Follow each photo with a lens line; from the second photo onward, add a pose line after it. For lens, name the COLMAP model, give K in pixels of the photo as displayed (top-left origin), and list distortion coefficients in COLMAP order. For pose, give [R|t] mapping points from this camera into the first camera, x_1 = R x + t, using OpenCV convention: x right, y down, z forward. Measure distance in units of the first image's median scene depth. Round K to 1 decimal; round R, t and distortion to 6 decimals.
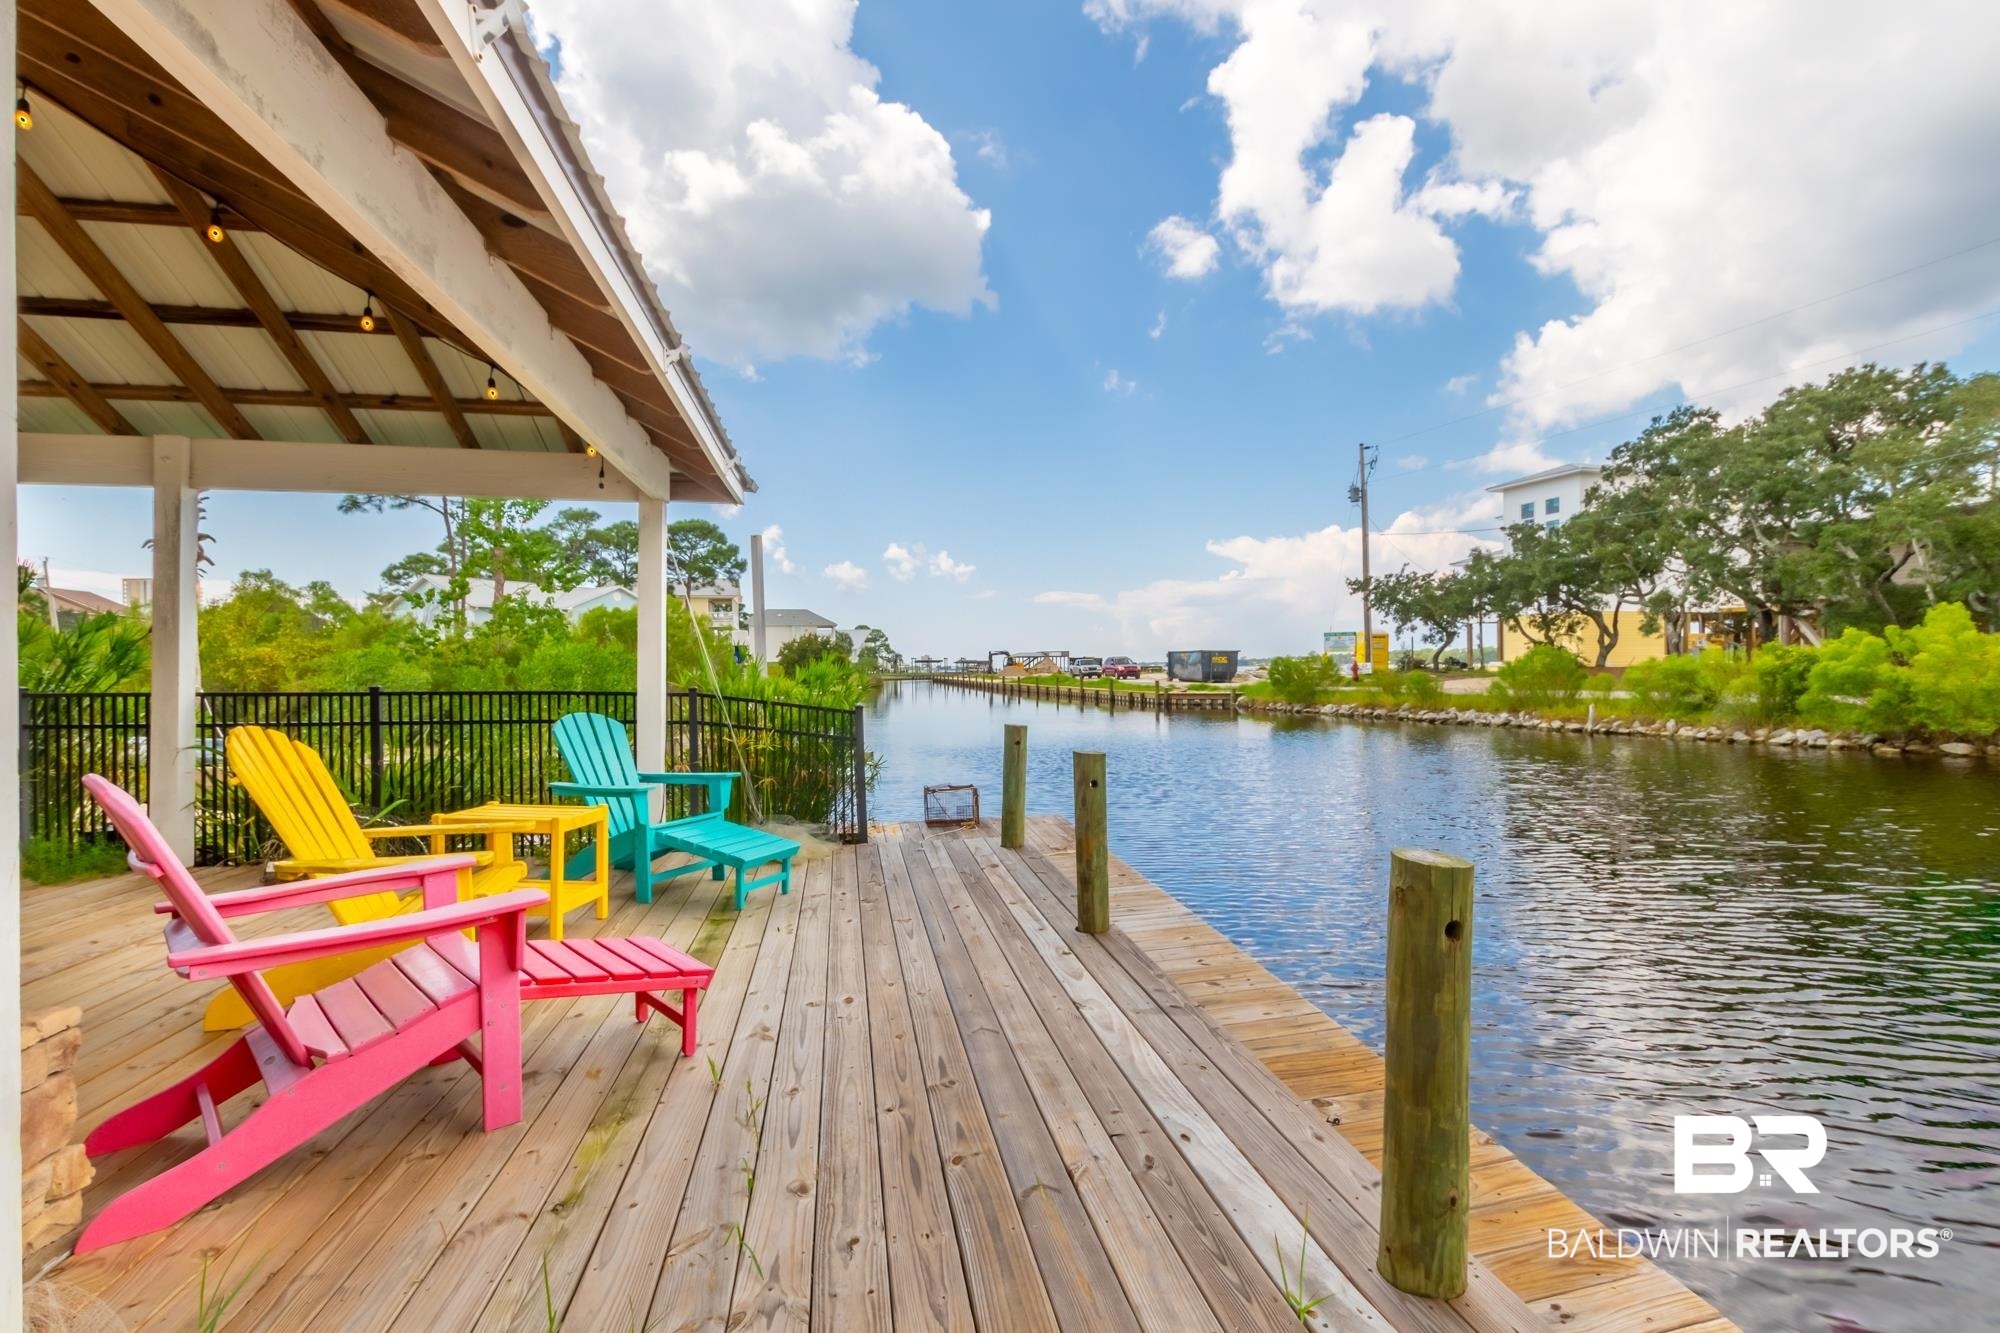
lens RADIAL K [[943.0, 0, 1011.3], [0, 943.0, 672.1], [0, 0, 1]] dist [0.003258, 0.000241]
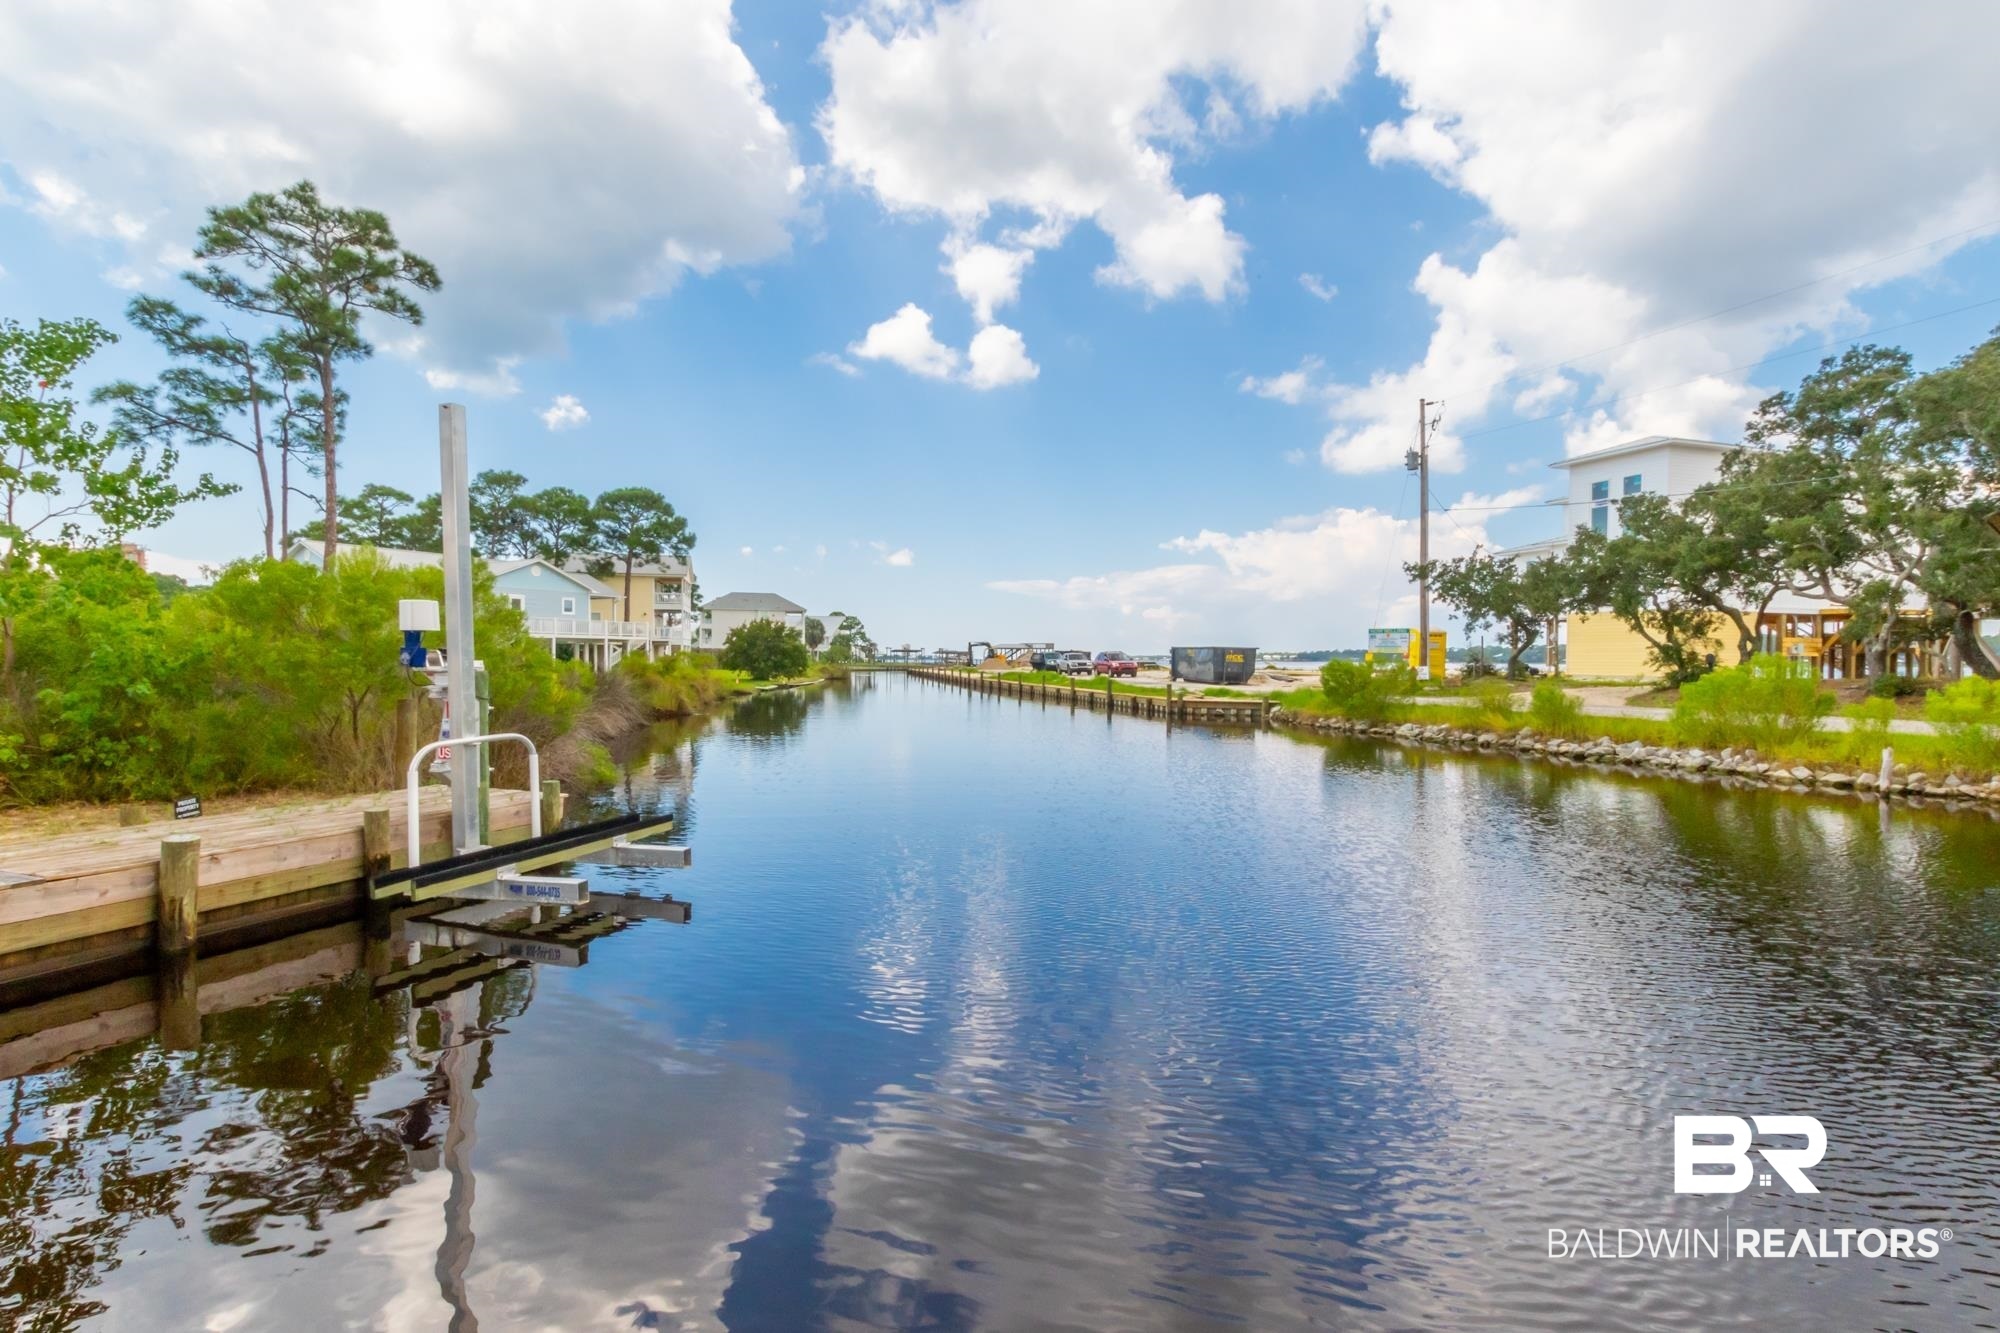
lens RADIAL K [[943.0, 0, 1011.3], [0, 943.0, 672.1], [0, 0, 1]] dist [0.003258, 0.000241]
pose [[0.999642, 0.018413, 0.019398, 0.002722], [-0.018610, 0.999777, 0.009978, -0.005748], [-0.019210, -0.010335, 0.999762, 0.162803]]
